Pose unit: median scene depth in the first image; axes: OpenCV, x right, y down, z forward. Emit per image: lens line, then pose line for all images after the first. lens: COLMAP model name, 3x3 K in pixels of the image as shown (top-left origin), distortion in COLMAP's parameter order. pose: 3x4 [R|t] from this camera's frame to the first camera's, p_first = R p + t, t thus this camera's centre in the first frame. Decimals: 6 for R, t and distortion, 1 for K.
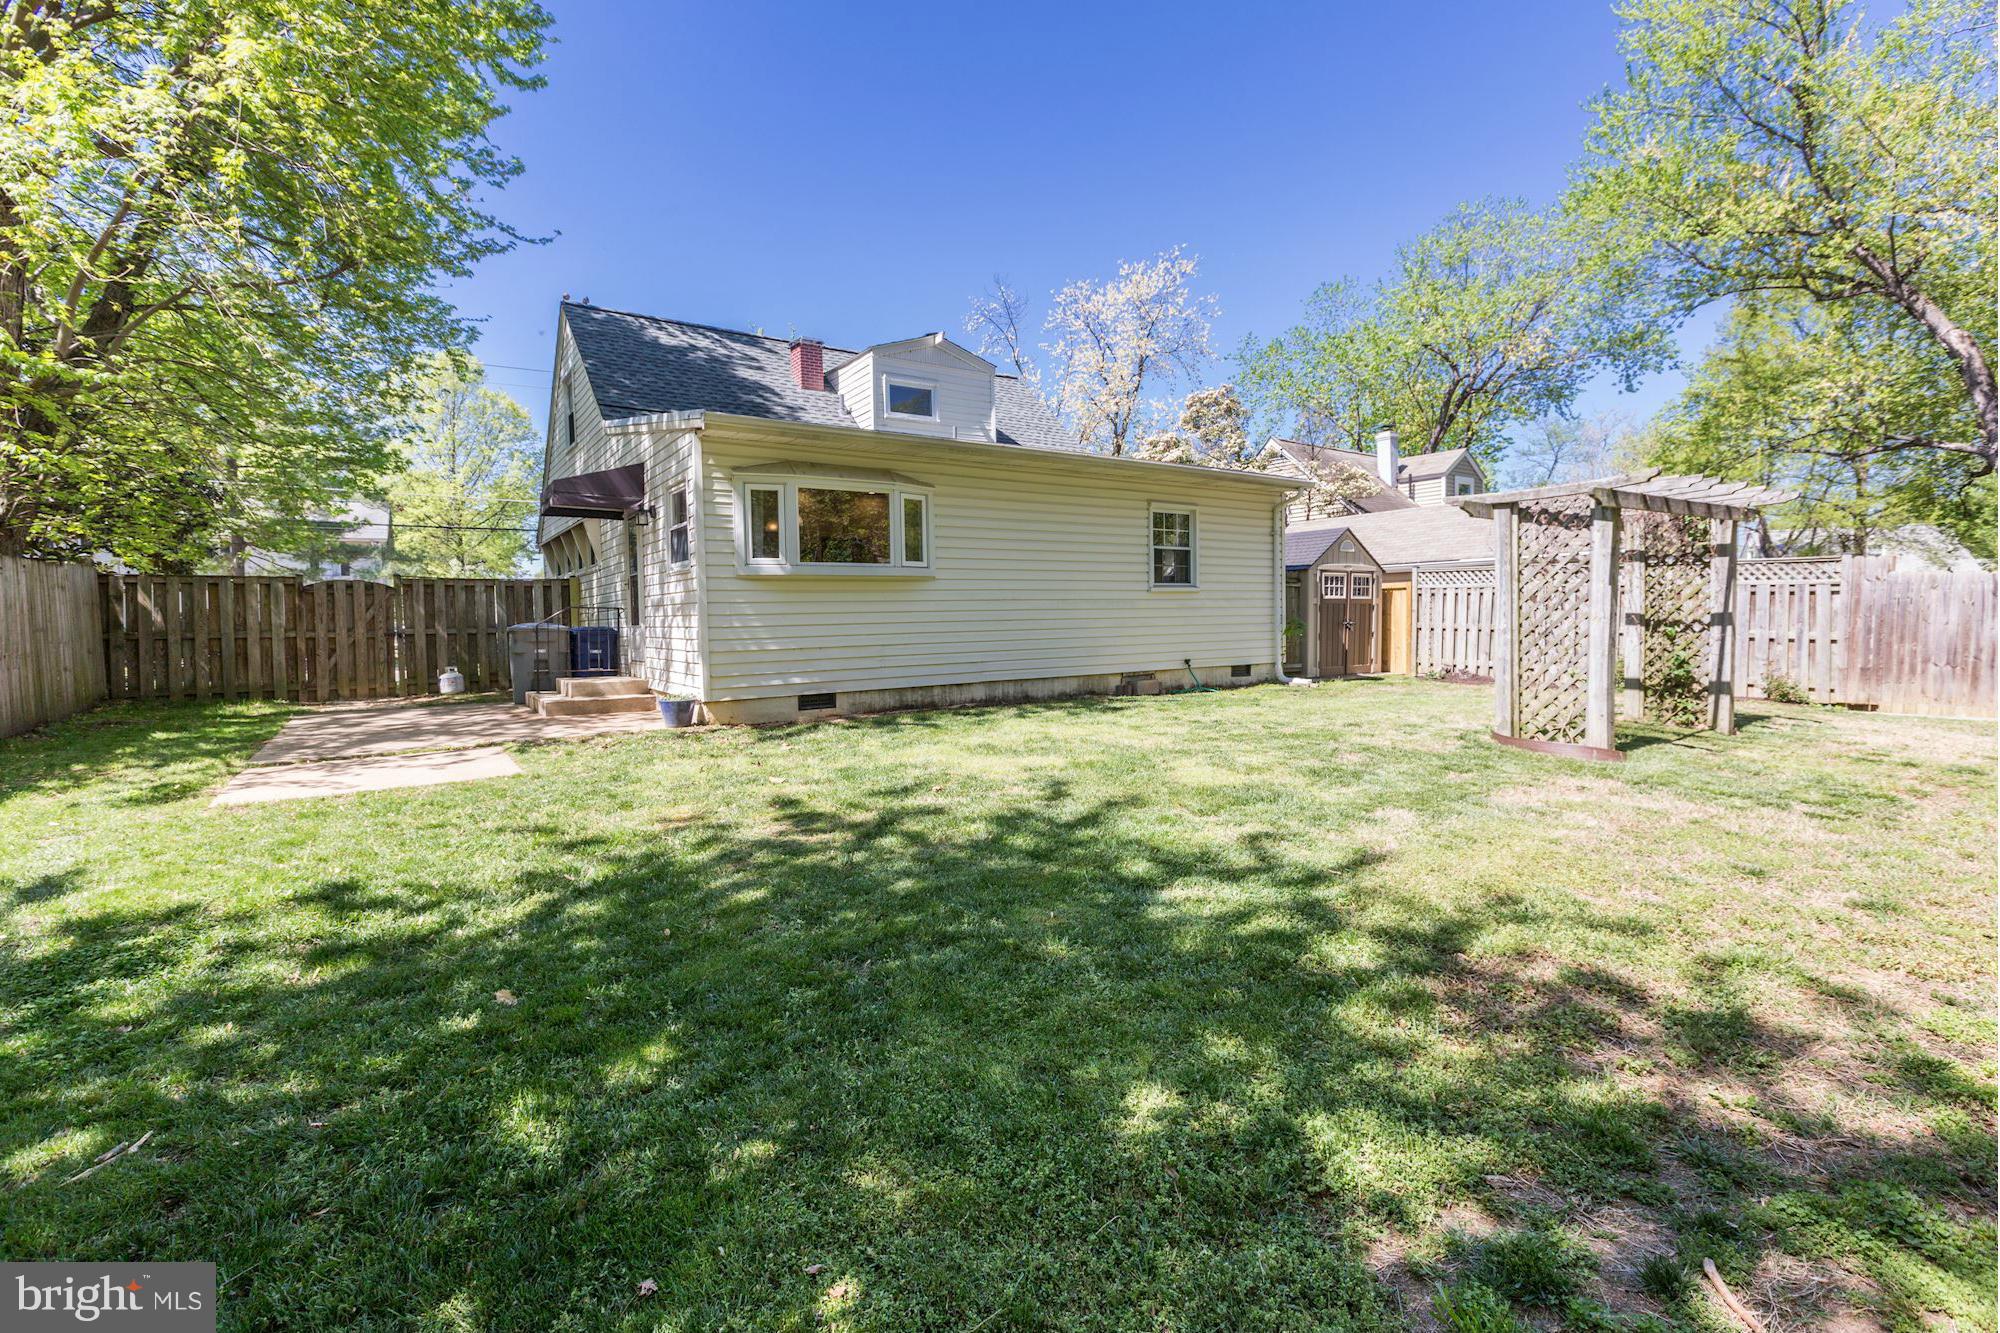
lens RADIAL K [[917.9, 0, 1005.2], [0, 917.9, 661.6], [0, 0, 1]] dist [-0.005434, 0.004173]
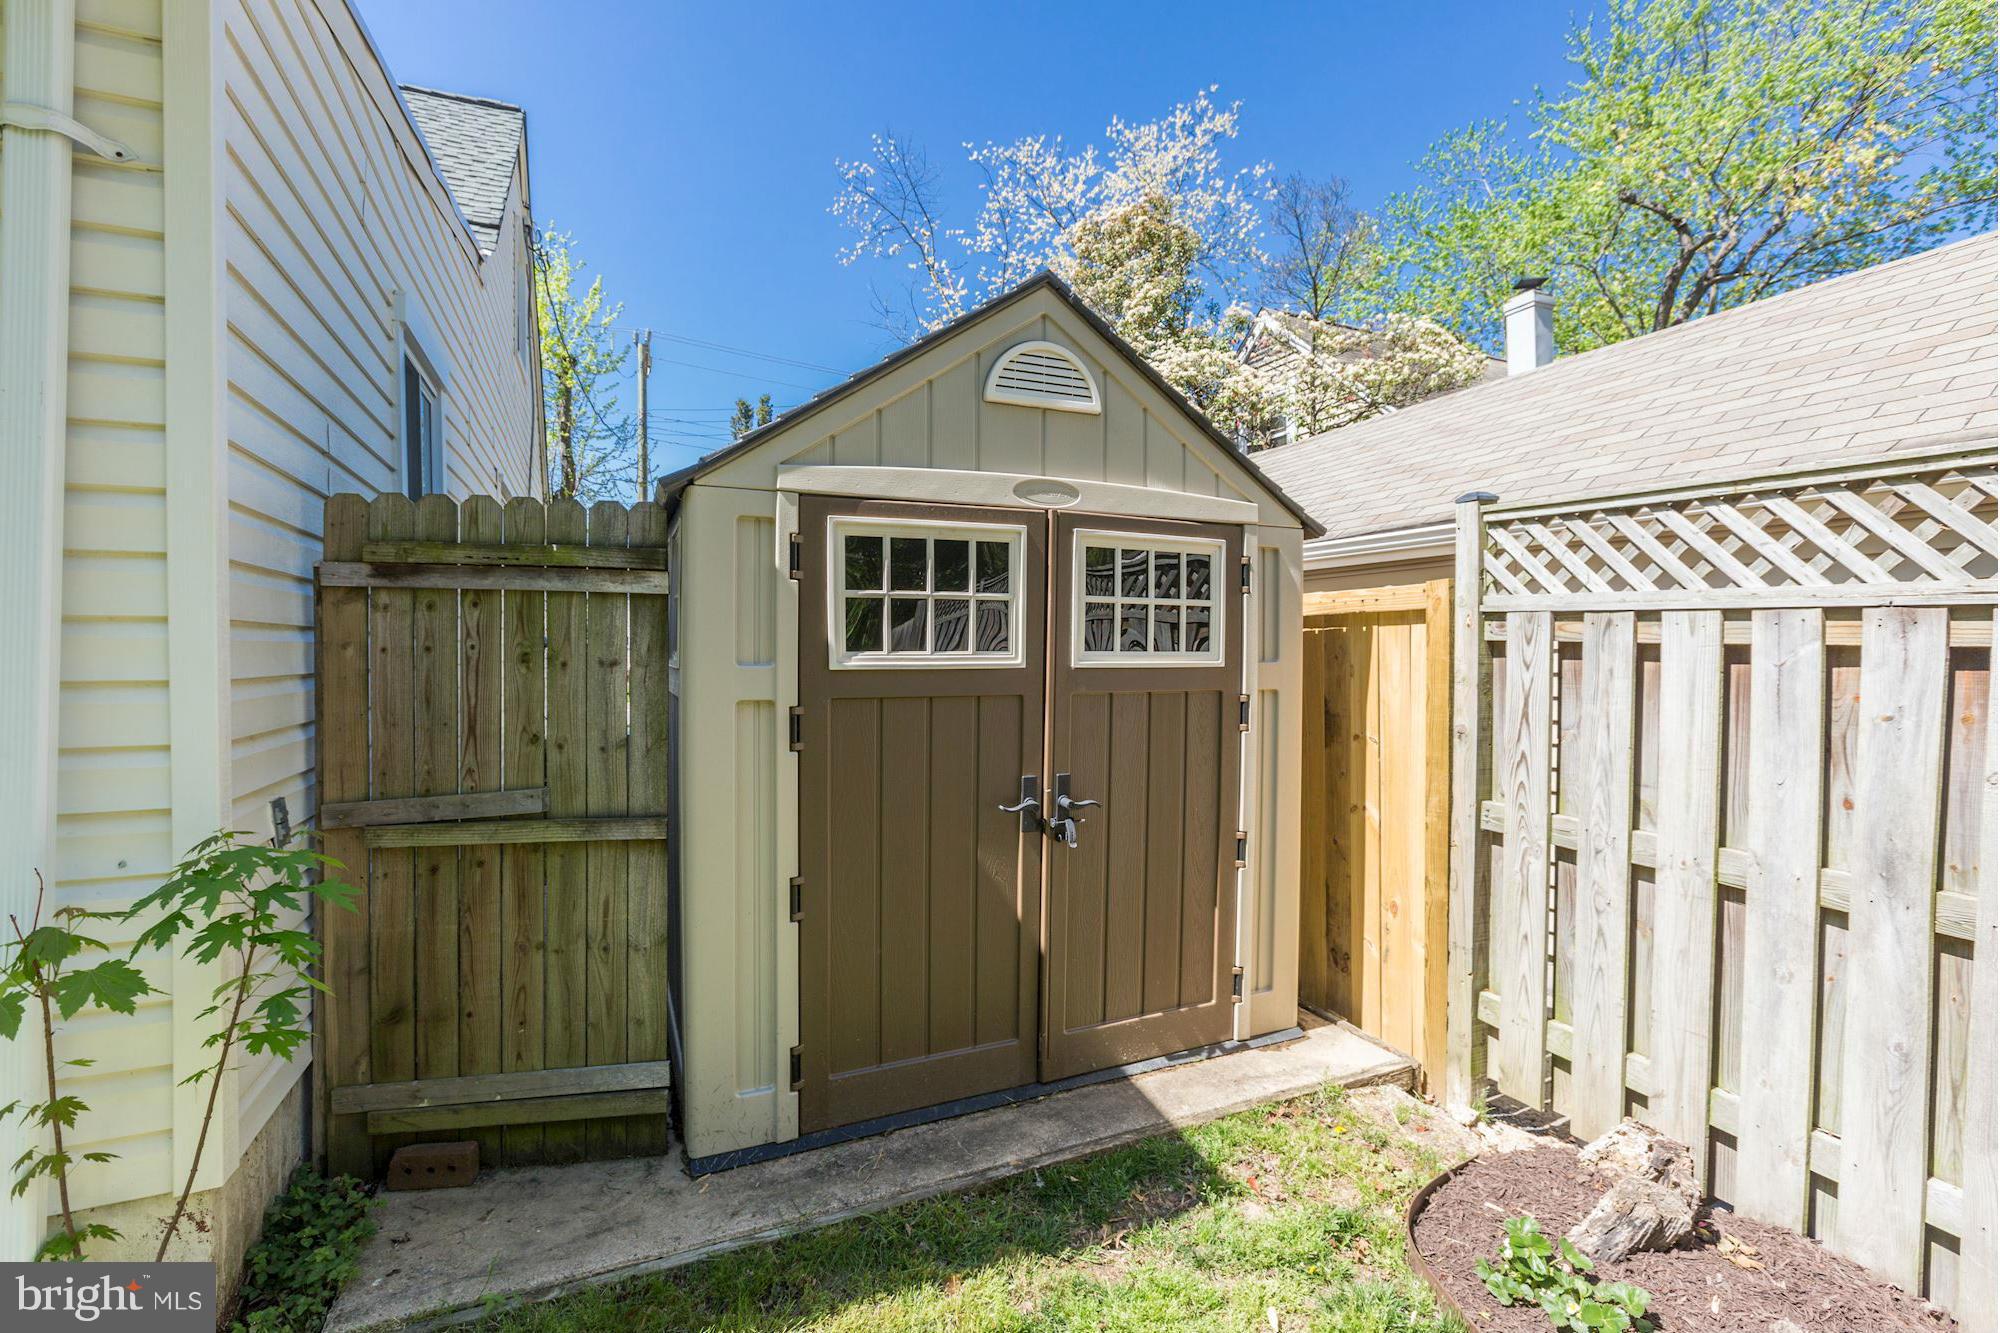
lens RADIAL K [[917.9, 0, 997.5], [0, 917.9, 666.7], [0, 0, 1]] dist [-0.005434, 0.004173]
pose [[0.983299, 0.015427, -0.181345, 0.385705], [-0.020296, 0.999481, -0.025023, -0.062557], [0.180864, 0.028286, 0.983101, 0.799164]]
